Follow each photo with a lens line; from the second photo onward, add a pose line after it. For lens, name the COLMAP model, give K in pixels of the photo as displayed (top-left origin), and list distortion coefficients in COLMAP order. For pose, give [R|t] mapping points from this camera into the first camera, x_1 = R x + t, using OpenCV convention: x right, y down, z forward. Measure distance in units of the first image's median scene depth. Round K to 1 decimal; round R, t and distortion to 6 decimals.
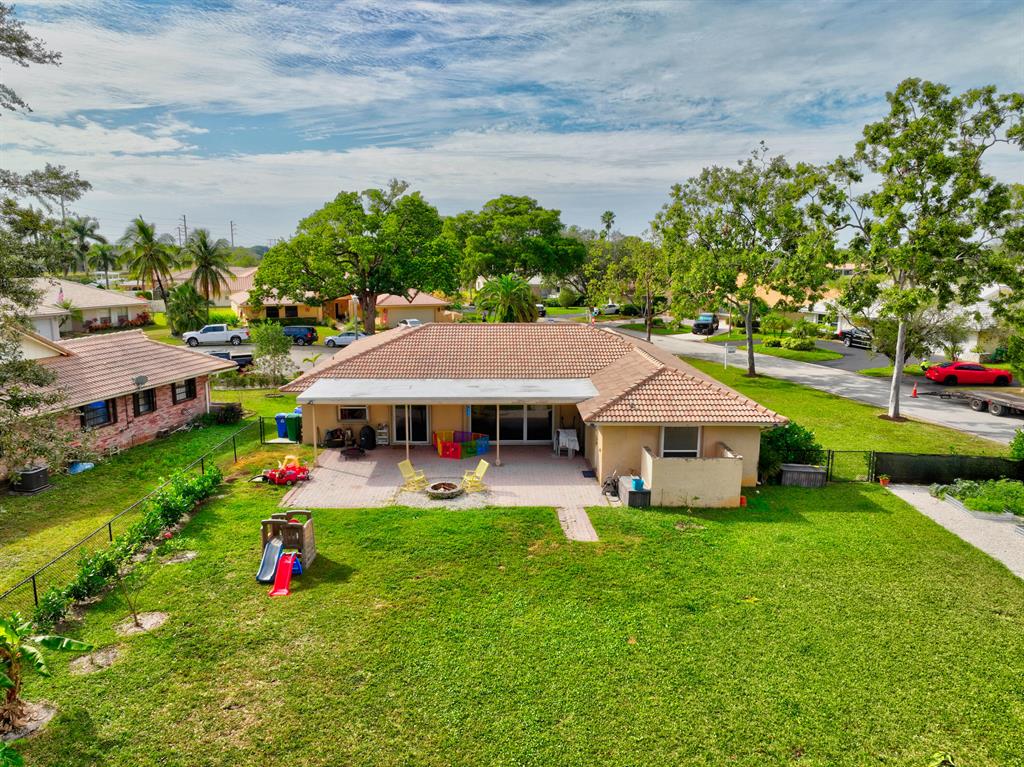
lens RADIAL K [[719.8, 0, 511.6], [0, 719.8, 376.1], [0, 0, 1]] dist [-0.007755, 0.019550]
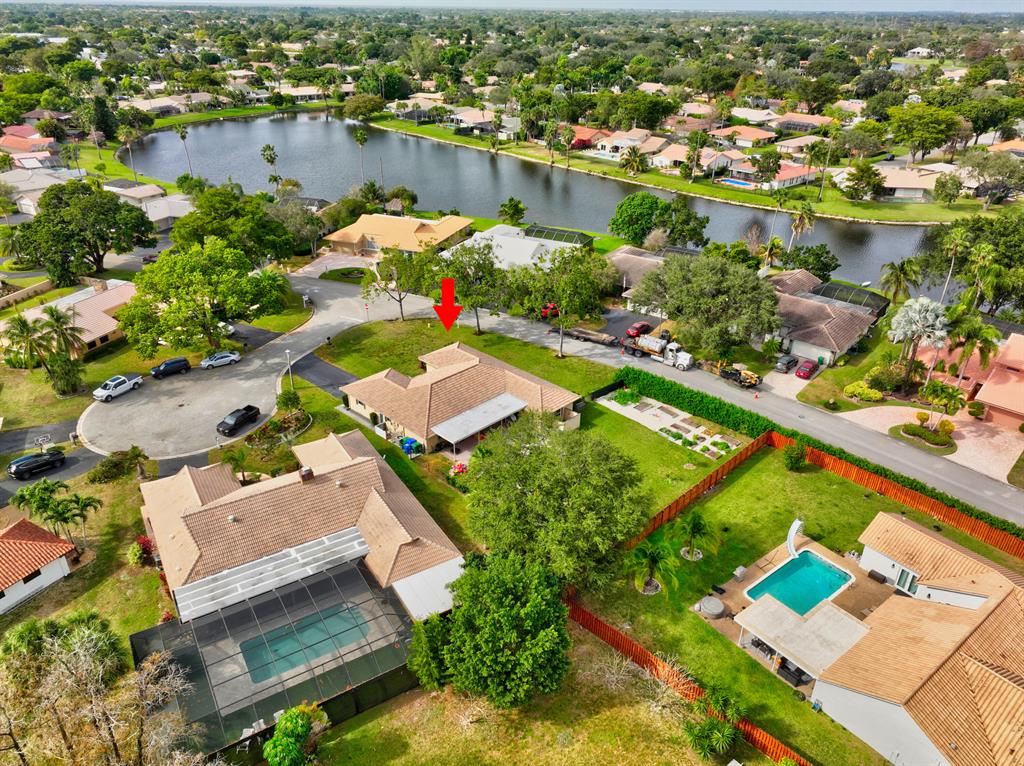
lens RADIAL K [[719.8, 0, 509.9], [0, 719.8, 389.9], [0, 0, 1]] dist [-0.007755, 0.019550]
pose [[0.718470, -0.328489, 0.613103, -1.934142], [0.109599, 0.923909, 0.366578, -1.250840], [-0.686869, -0.196180, 0.699803, -1.138708]]
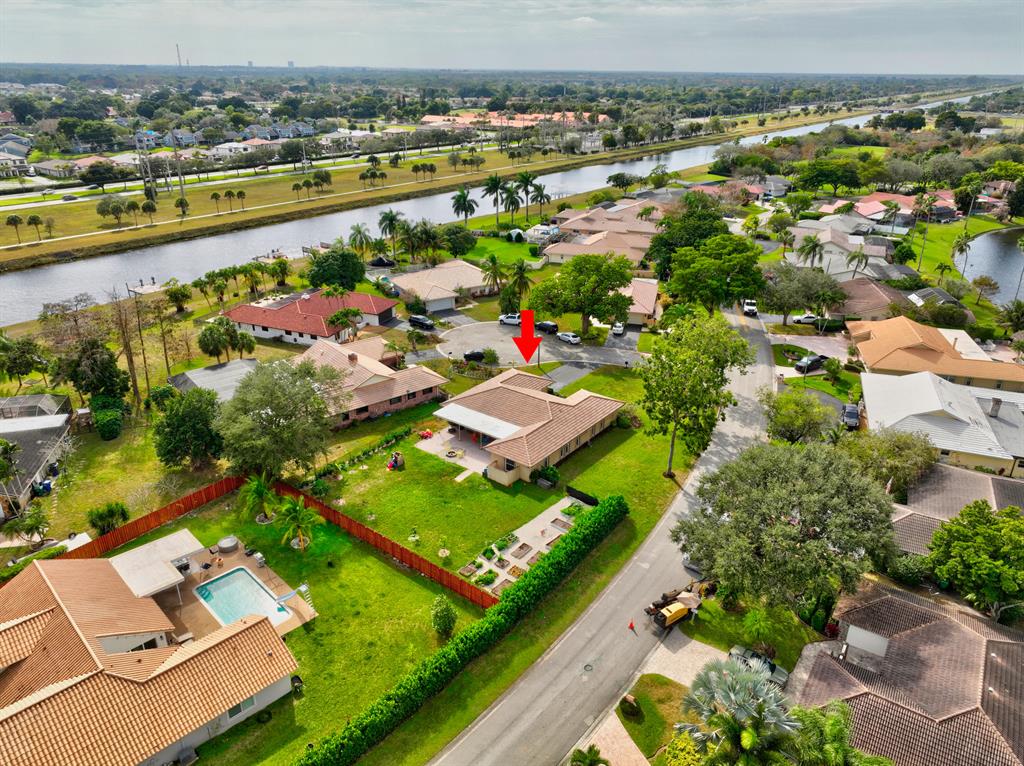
lens RADIAL K [[719.8, 0, 511.0], [0, 719.8, 379.2], [0, 0, 1]] dist [-0.007755, 0.019550]
pose [[0.777216, 0.250790, -0.577095, 2.089734], [-0.108732, 0.956872, 0.269394, -1.182119], [0.619768, -0.146629, 0.770965, -1.499297]]
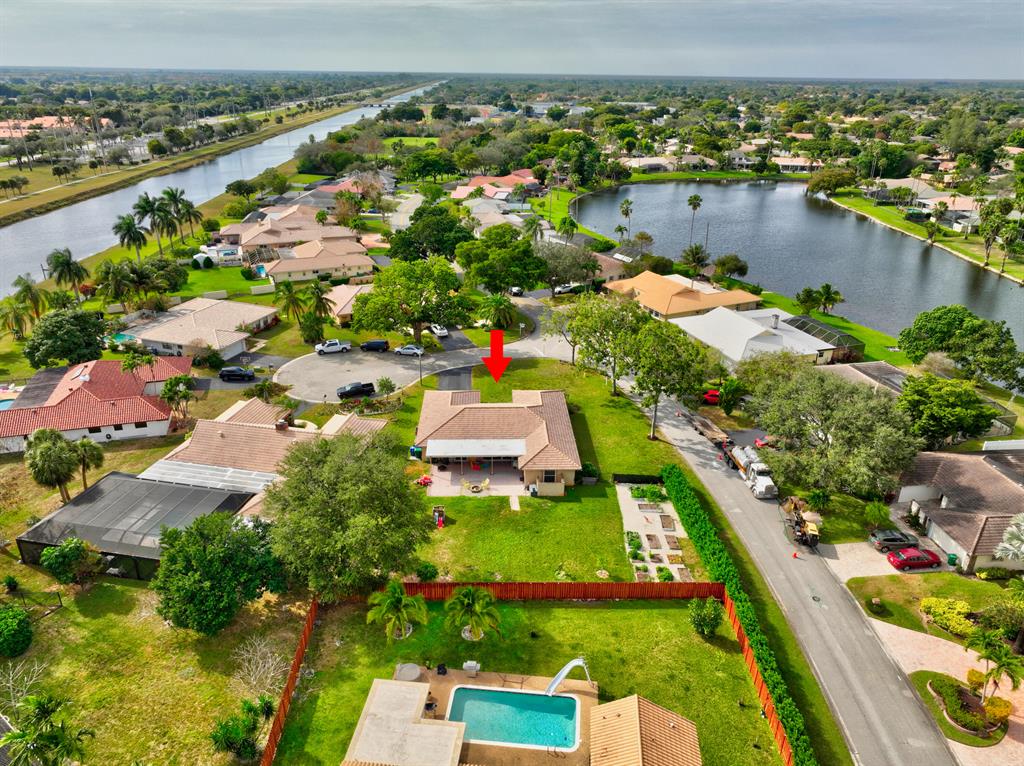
lens RADIAL K [[719.8, 0, 509.4], [0, 719.8, 382.8], [0, 0, 1]] dist [-0.007755, 0.019550]
pose [[0.999976, 0.001026, 0.006912, 0.035307], [-0.002657, 0.970679, 0.240365, -1.095212], [-0.006463, -0.240377, 0.970658, -2.057136]]
